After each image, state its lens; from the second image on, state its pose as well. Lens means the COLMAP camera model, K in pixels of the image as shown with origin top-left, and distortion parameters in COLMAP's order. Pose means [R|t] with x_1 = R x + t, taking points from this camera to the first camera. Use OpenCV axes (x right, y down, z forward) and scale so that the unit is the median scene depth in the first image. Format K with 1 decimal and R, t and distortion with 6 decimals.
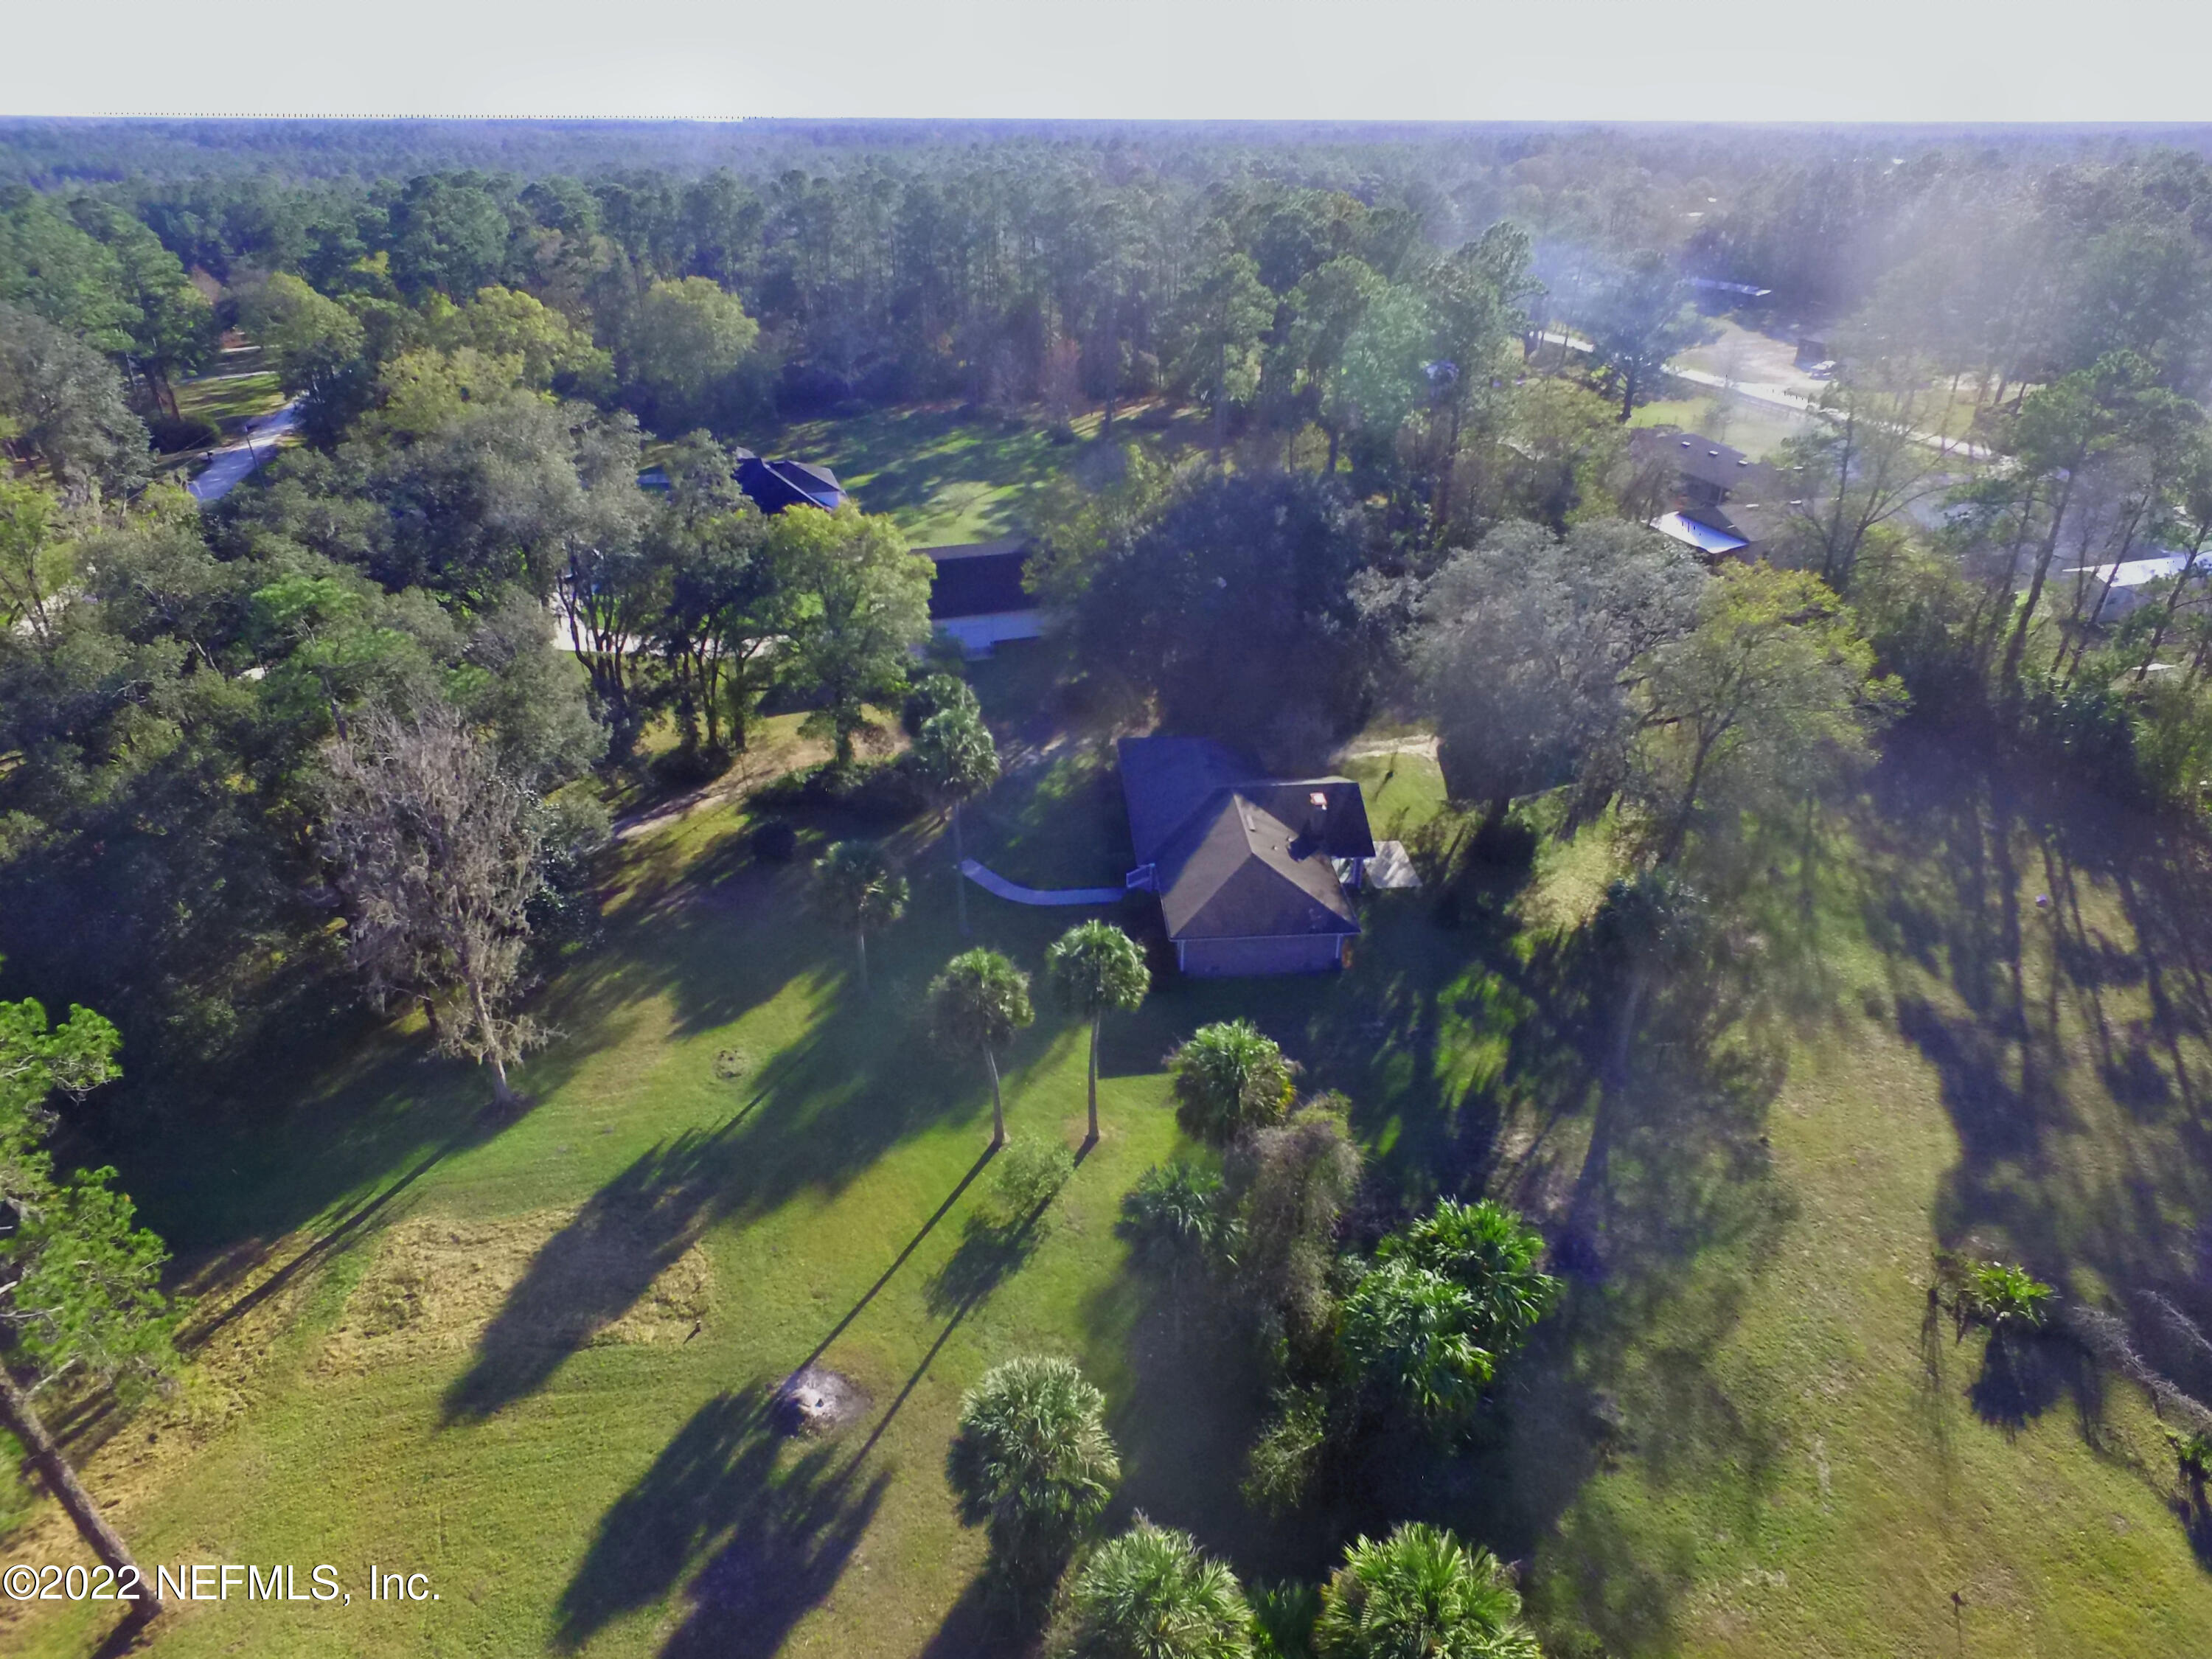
lens RADIAL K [[1276.7, 0, 1113.7], [0, 1276.7, 851.1], [0, 0, 1]] dist [-0.018258, 0.013883]
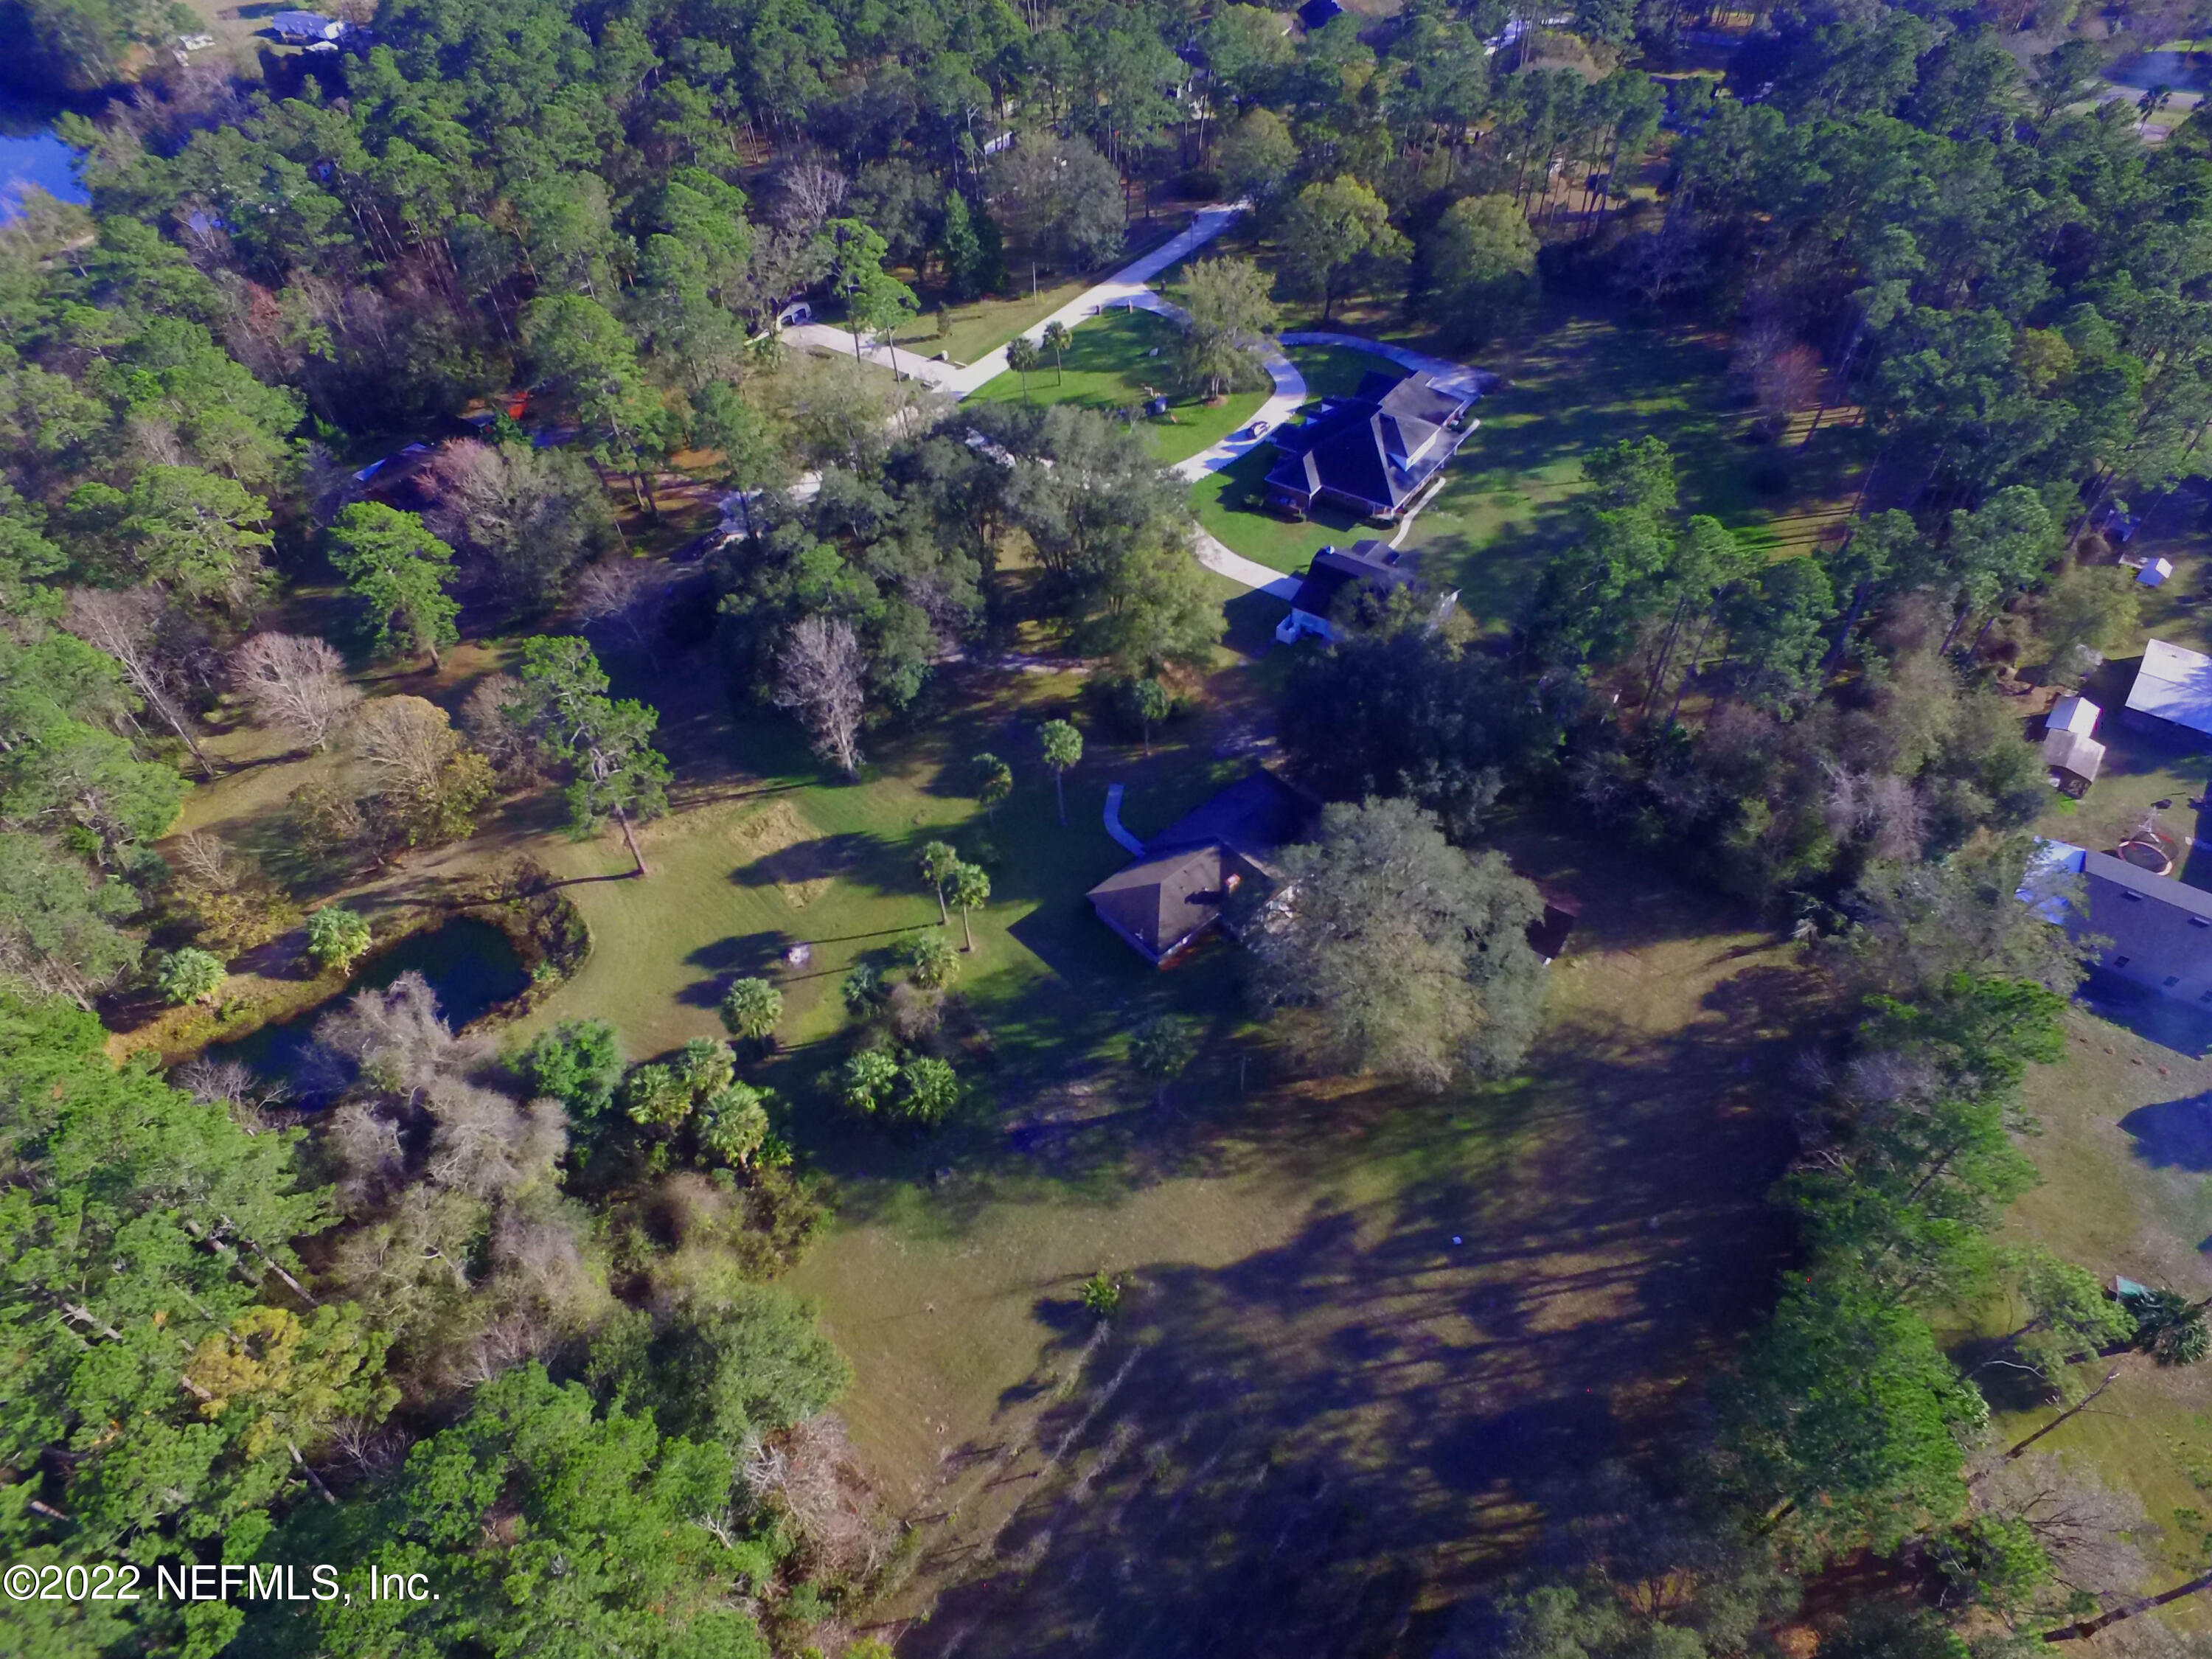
lens RADIAL K [[1276.7, 0, 1108.3], [0, 1276.7, 818.3], [0, 0, 1]] dist [-0.018258, 0.013883]
pose [[0.600381, 0.565903, -0.565063, 0.885141], [-0.376145, 0.823372, 0.424940, -0.692301], [0.705732, -0.042580, 0.707198, -0.225244]]
